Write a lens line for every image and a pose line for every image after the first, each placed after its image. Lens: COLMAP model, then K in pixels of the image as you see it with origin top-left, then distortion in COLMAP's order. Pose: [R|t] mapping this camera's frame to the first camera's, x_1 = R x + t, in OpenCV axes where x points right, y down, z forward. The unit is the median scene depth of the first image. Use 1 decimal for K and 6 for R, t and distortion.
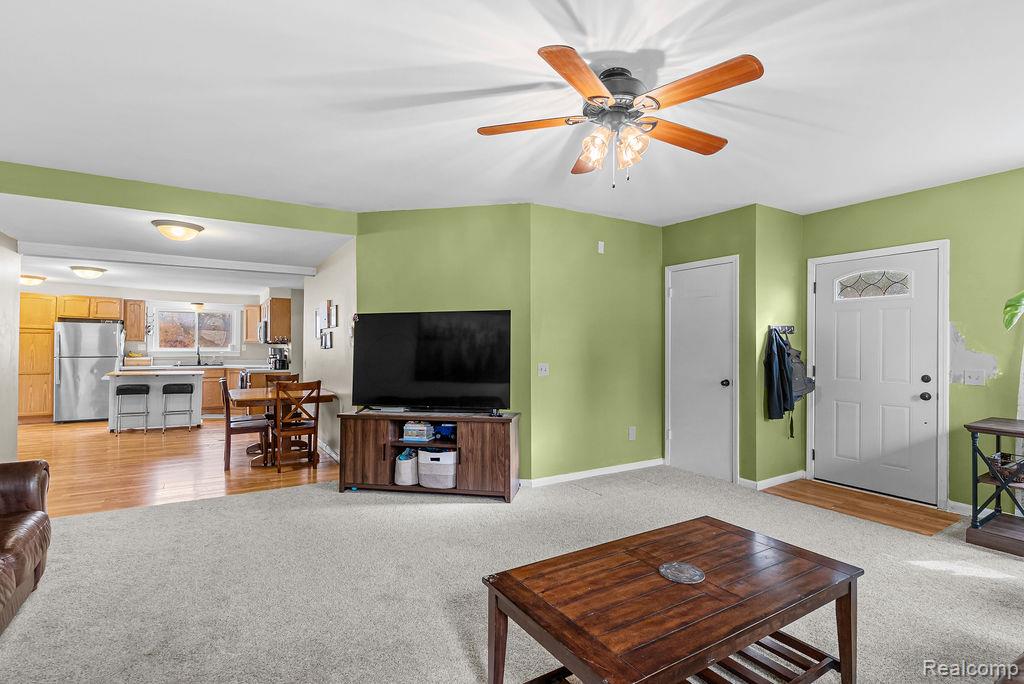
lens RADIAL K [[492.5, 0, 510.2], [0, 492.5, 346.1], [0, 0, 1]] dist [0.005175, -0.000413]
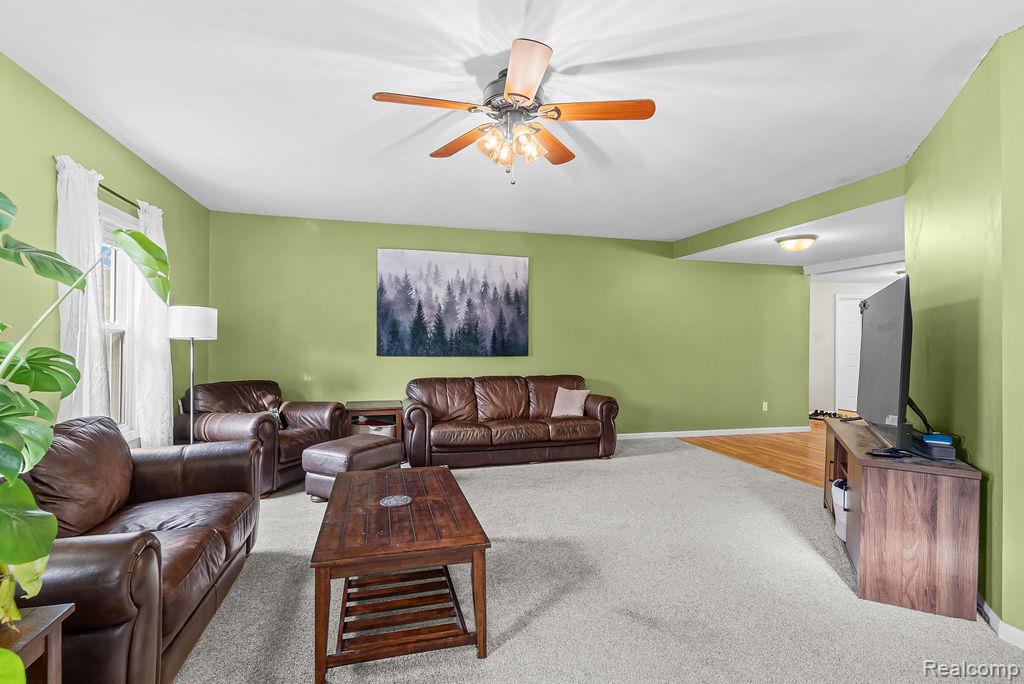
lens RADIAL K [[492.5, 0, 511.1], [0, 492.5, 340.1], [0, 0, 1]] dist [0.005175, -0.000413]
pose [[-0.293175, -0.007172, -0.956032, 1.330802], [0.000278, 0.999971, -0.007587, 0.014675], [0.956059, -0.002490, -0.293165, 1.444964]]
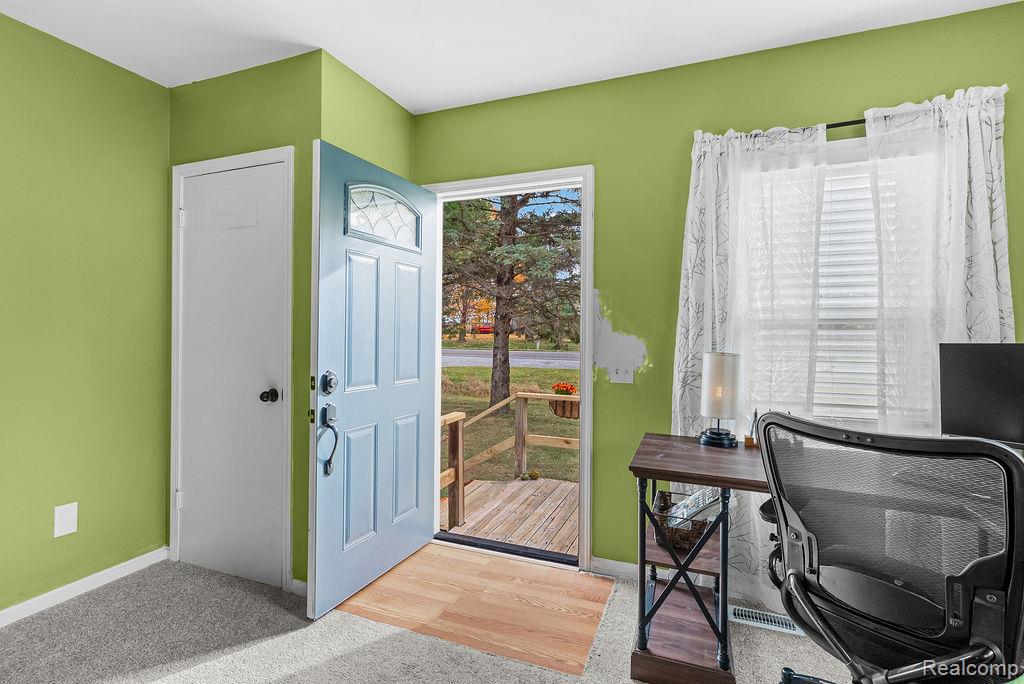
lens RADIAL K [[492.5, 0, 511.8], [0, 492.5, 334.6], [0, 0, 1]] dist [0.005175, -0.000413]
pose [[0.813174, -0.004979, 0.582000, 0.305909], [-0.001772, 0.999938, 0.011030, 0.005216], [-0.582018, -0.010001, 0.813114, 0.390922]]
